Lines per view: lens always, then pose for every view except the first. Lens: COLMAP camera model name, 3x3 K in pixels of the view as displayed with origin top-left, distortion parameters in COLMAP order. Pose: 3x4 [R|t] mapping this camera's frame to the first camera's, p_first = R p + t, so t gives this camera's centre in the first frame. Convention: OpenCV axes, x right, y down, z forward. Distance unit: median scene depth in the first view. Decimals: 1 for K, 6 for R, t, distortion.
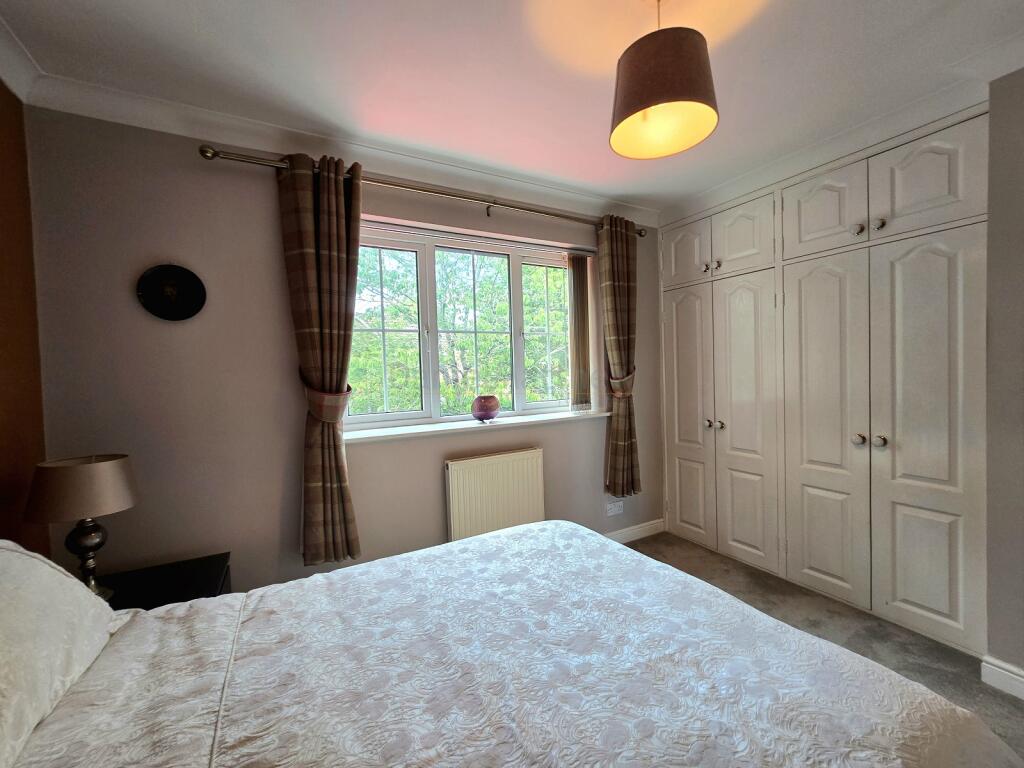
lens RADIAL K [[421.3, 0, 516.8], [0, 421.3, 383.8], [0, 0, 1]] dist [-0.002096, 0.000094]
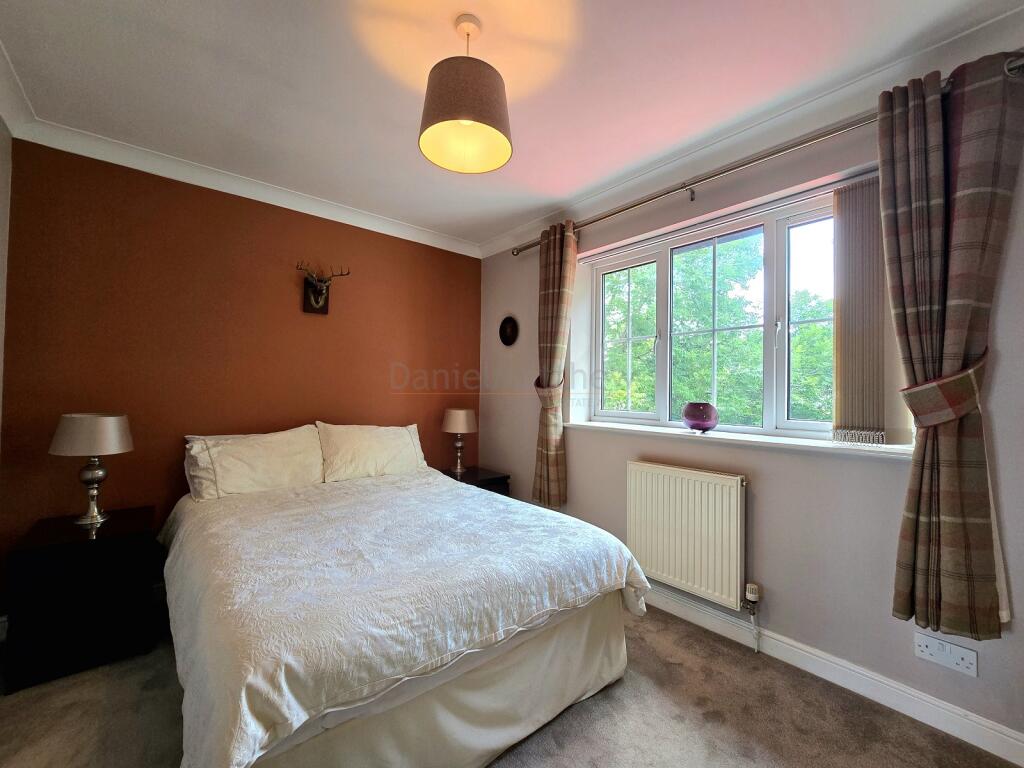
lens RADIAL K [[421.3, 0, 516.8], [0, 421.3, 383.8], [0, 0, 1]] dist [-0.002096, 0.000094]
pose [[0.187465, 0.013970, -0.982172, 0.910812], [-0.059574, 0.998220, 0.002827, 0.011768], [0.980463, 0.057982, 0.187963, 0.596034]]
